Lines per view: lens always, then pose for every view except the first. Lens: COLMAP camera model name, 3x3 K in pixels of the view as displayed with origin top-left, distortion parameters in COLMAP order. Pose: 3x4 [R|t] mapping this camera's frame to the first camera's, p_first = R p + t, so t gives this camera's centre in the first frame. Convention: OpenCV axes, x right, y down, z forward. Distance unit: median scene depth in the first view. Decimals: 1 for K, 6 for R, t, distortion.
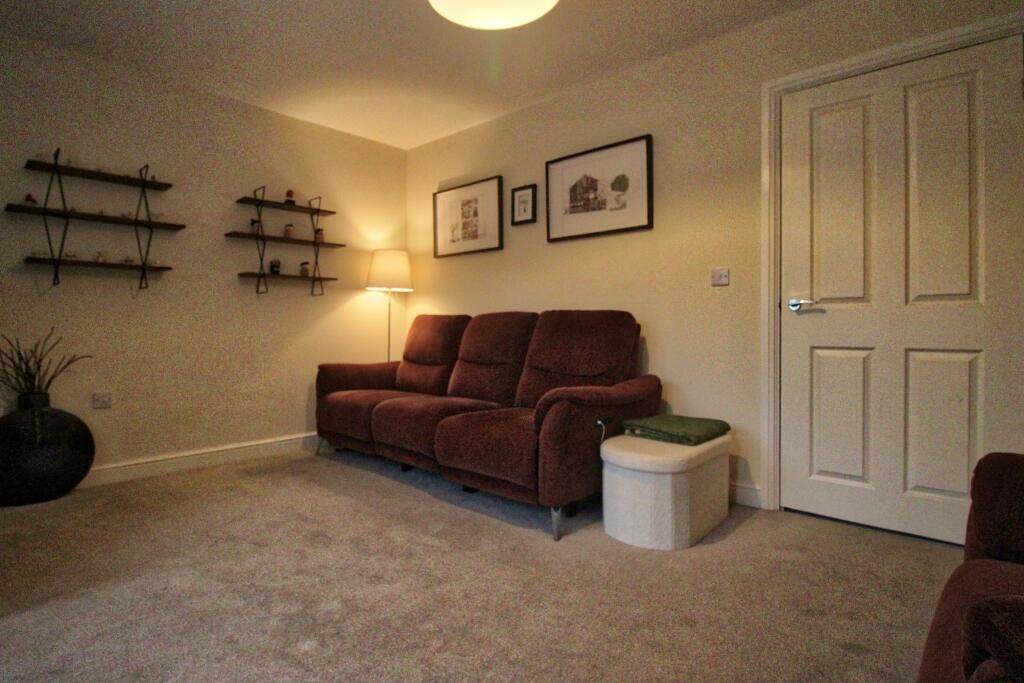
lens RADIAL K [[505.8, 0, 511.3], [0, 505.8, 321.9], [0, 0, 1]] dist [-0.000161, 0.000011]
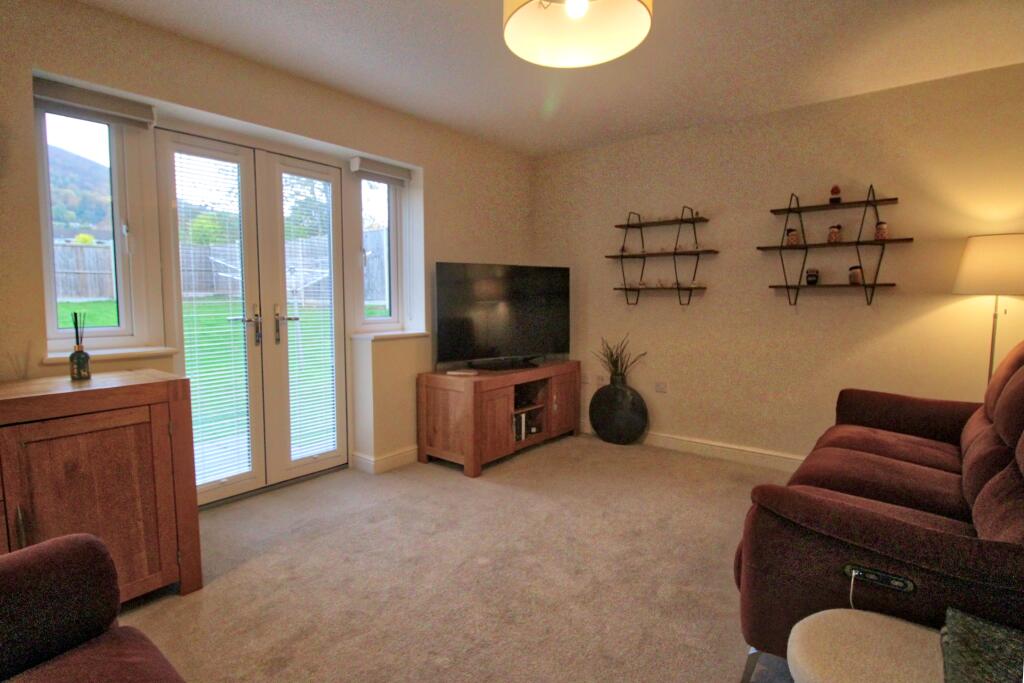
lens RADIAL K [[512.7, 0, 486.3], [0, 512.7, 346.1], [0, 0, 1]] dist [0.000546, -0.014398]
pose [[0.065170, 0.094686, -0.993372, 0.507257], [-0.001771, 0.995497, 0.094773, -0.082366], [0.997873, -0.004417, 0.065045, 0.407761]]
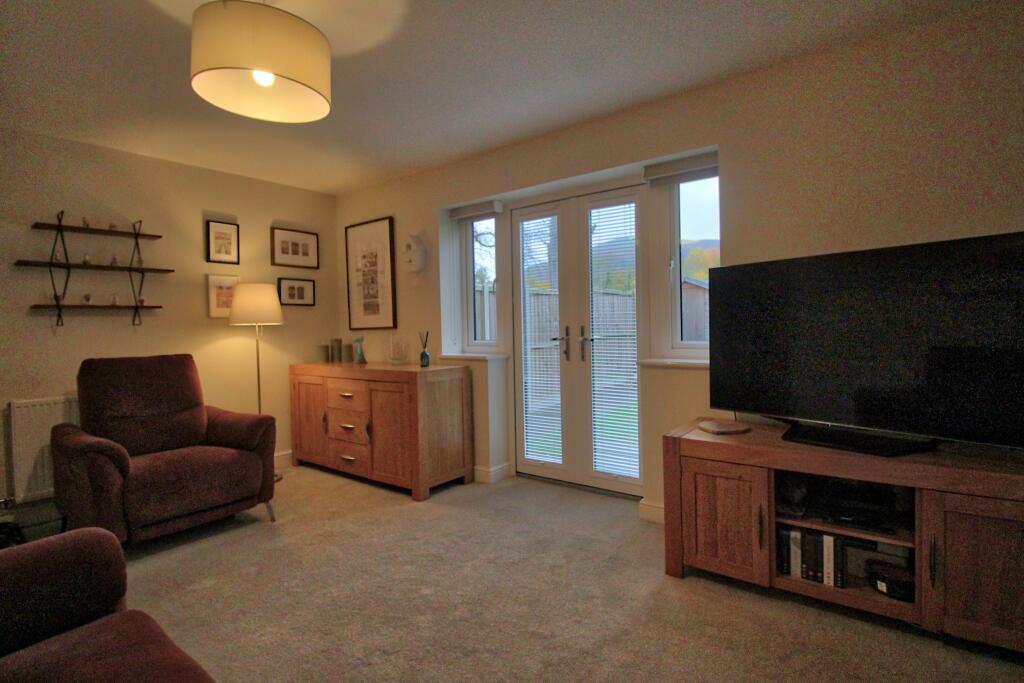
lens RADIAL K [[485.6, 0, 512.0], [0, 485.6, 341.5], [0, 0, 1]] dist [0.000647, -0.019930]
pose [[-0.993527, 0.019347, -0.111937, -0.233344], [0.016007, 0.999402, 0.030666, -0.070457], [0.112464, 0.028675, -0.993242, 1.113054]]
